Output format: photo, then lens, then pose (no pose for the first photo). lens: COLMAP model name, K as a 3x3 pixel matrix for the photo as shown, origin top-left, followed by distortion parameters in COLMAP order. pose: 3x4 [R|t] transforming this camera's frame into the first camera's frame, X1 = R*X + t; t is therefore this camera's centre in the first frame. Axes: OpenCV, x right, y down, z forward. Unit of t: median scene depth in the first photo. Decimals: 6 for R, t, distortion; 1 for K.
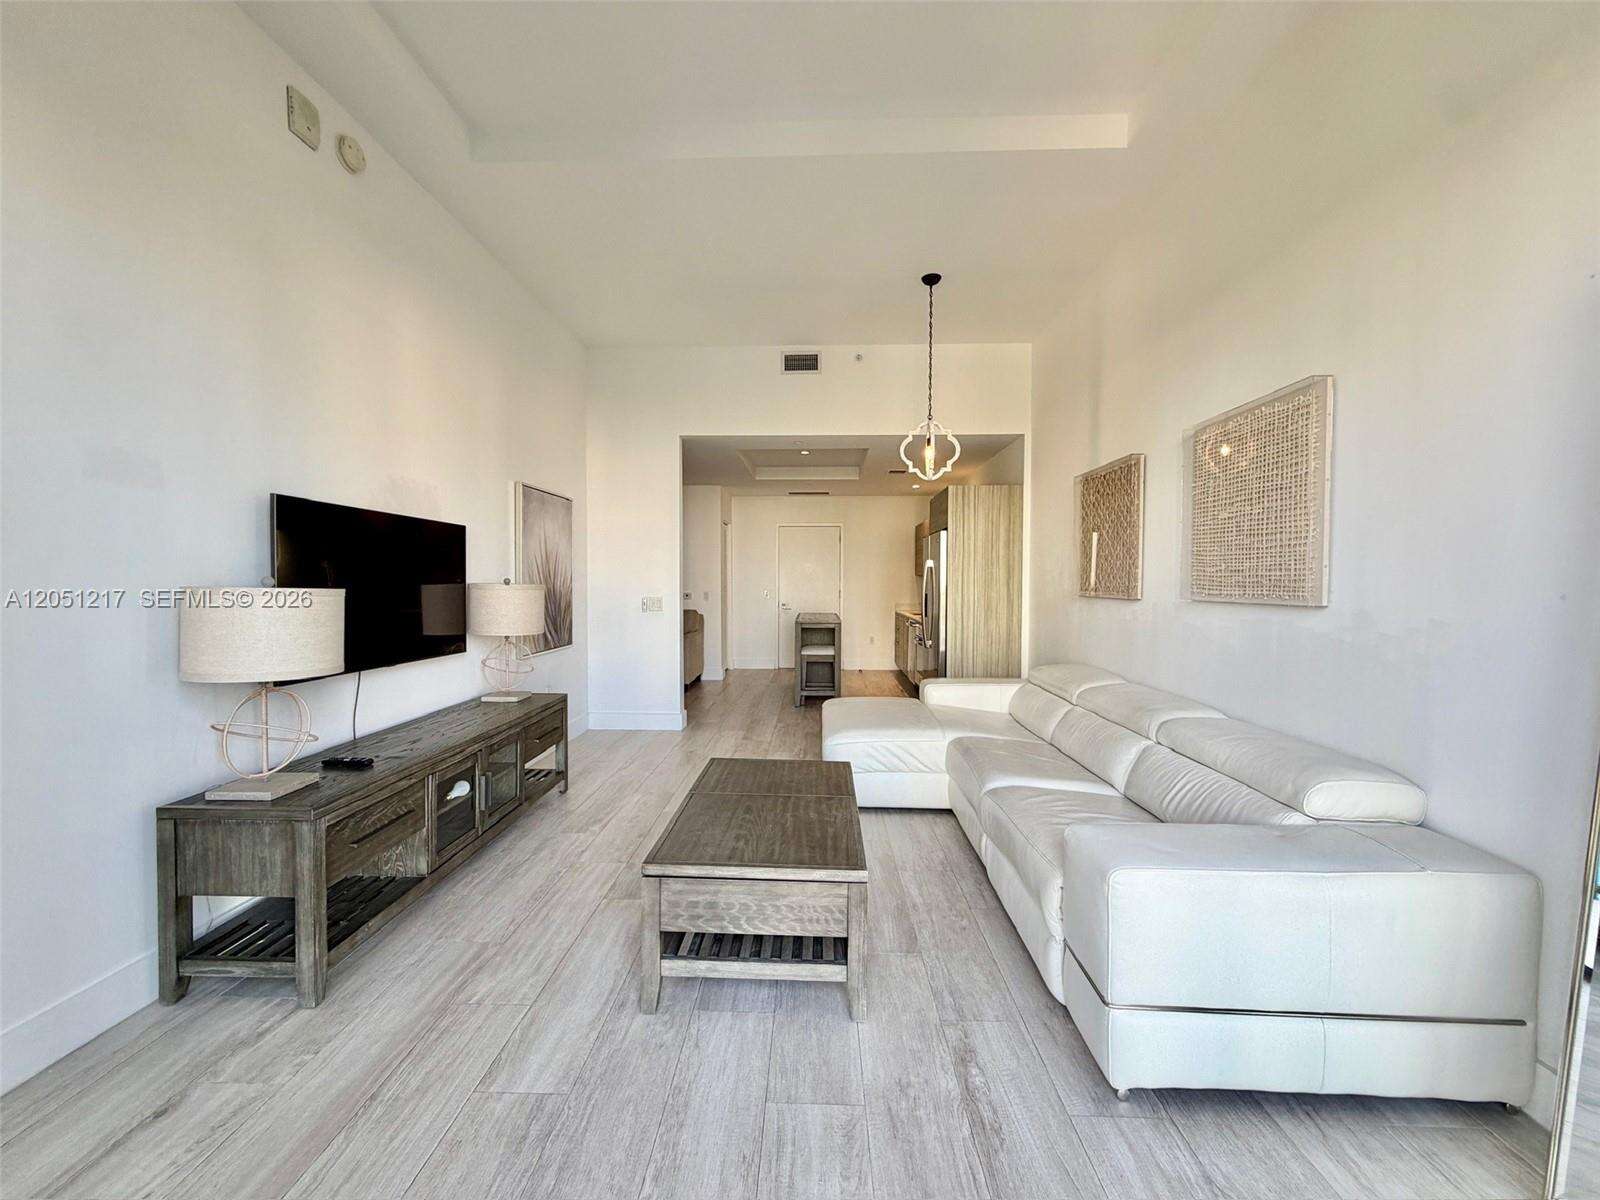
lens RADIAL K [[637.3, 0, 800.0], [0, 637.3, 600.0], [0, 0, 1]] dist [-0.000539, -0.000586]
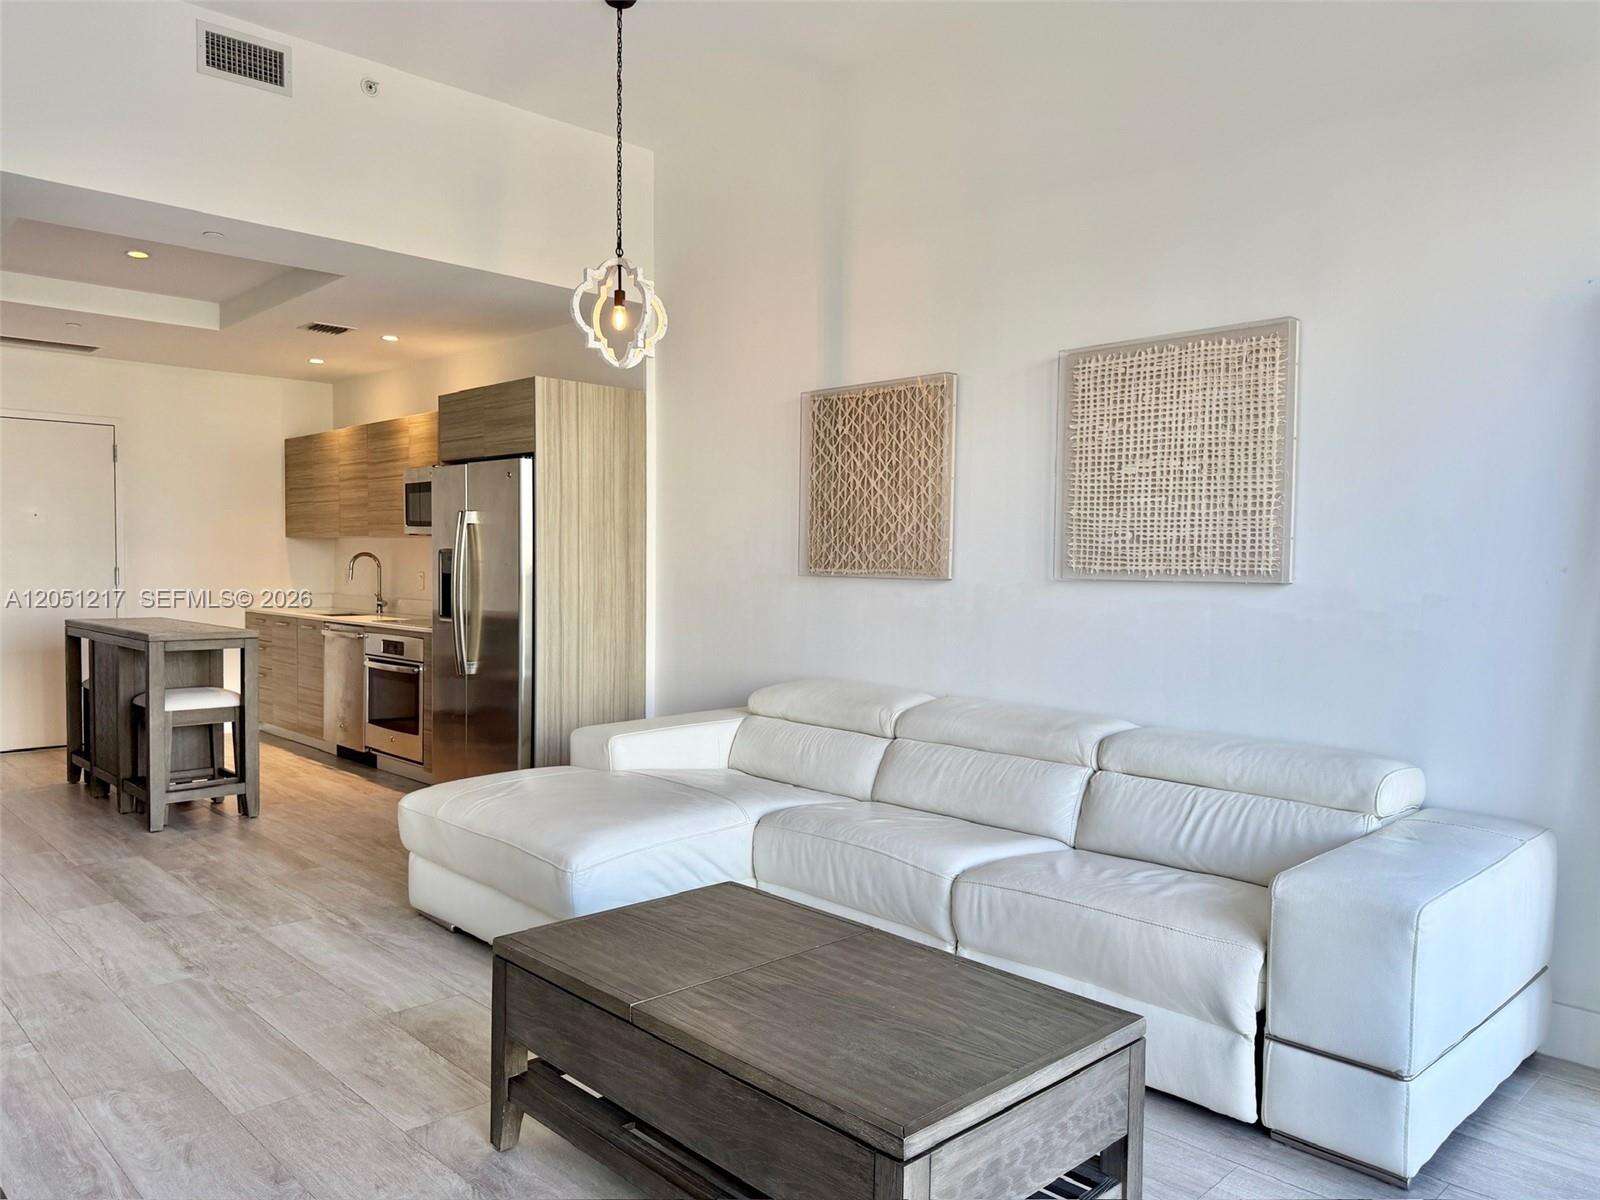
lens RADIAL K [[1142.3, 0, 772.9], [0, 1142.3, 608.0], [0, 0, 1]] dist [0.029676, -0.005202]
pose [[0.699574, -0.030512, 0.713908, -0.698725], [0.015624, 0.999502, 0.027408, -0.009250], [-0.714389, -0.008020, 0.699703, 0.351521]]
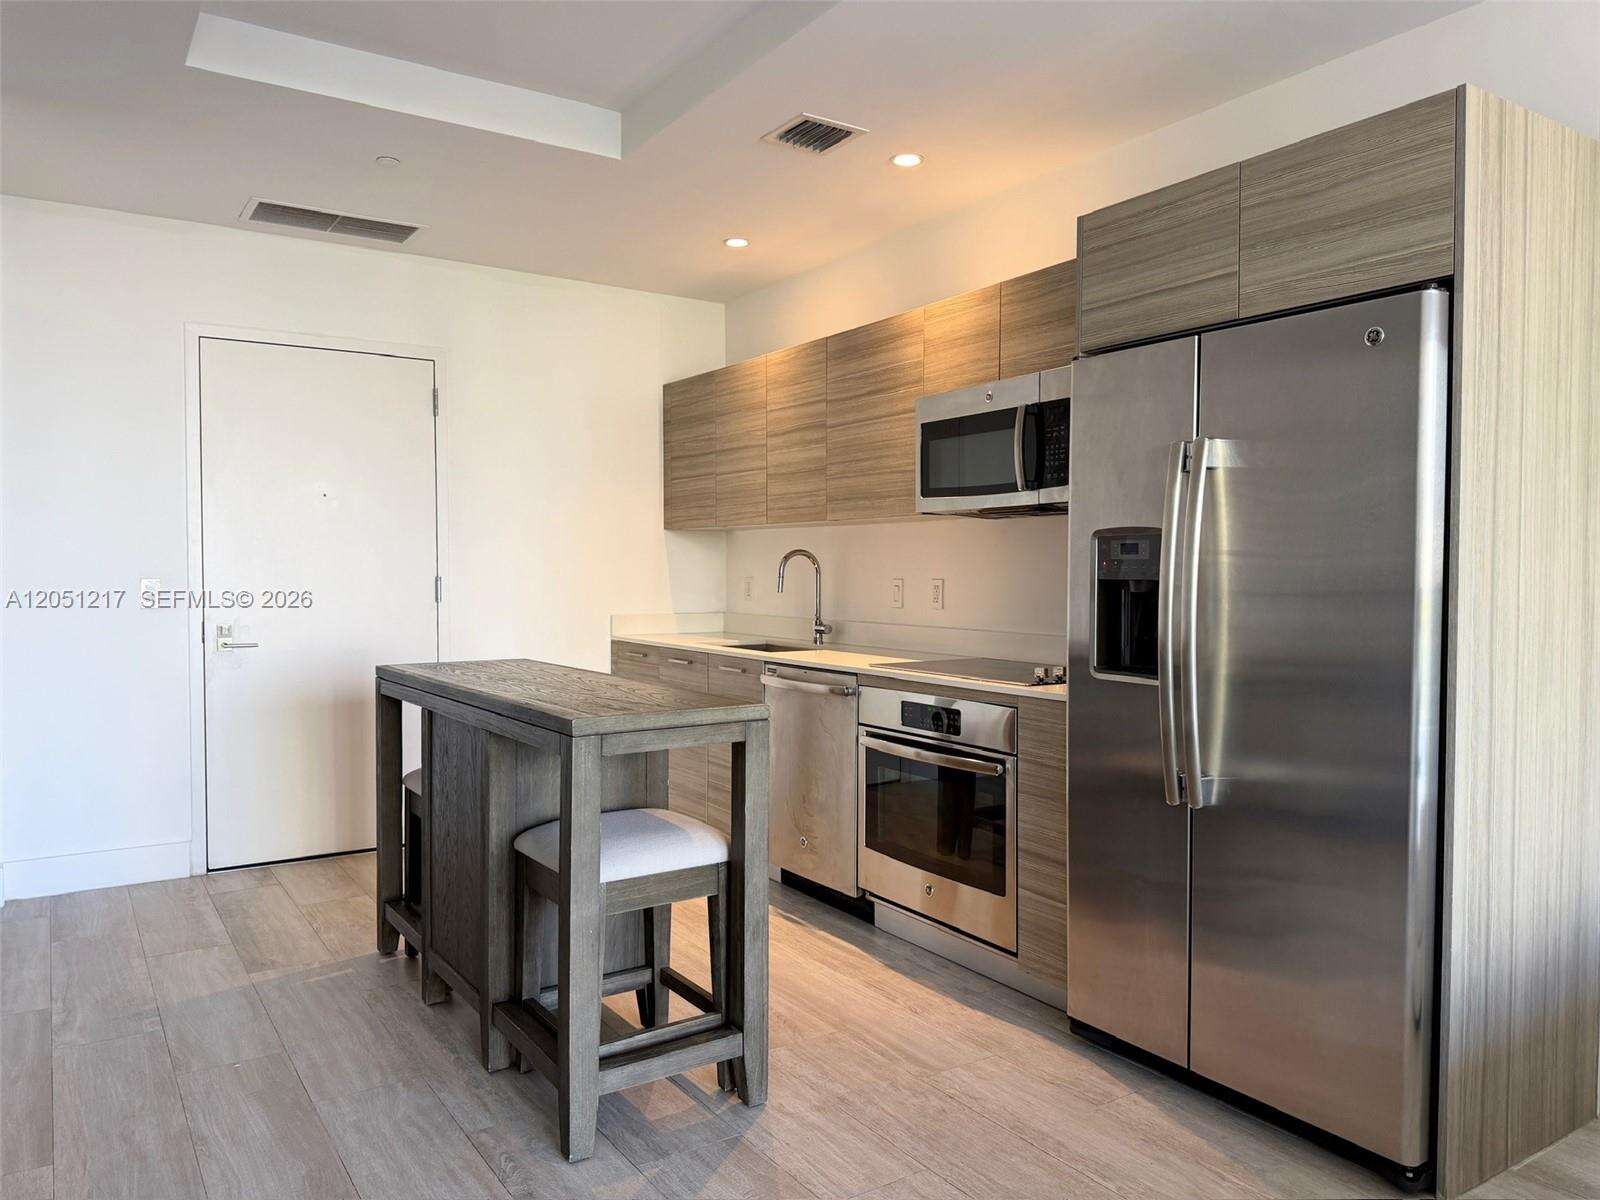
lens RADIAL K [[1126.8, 0, 800.0], [0, 1126.8, 600.0], [0, 0, 1]] dist [0.153587, -0.189150]
pose [[0.807824, -0.024658, 0.588908, -0.404431], [0.023019, 0.999682, 0.010281, -0.024683], [-0.588974, 0.005251, 0.808135, 1.712372]]
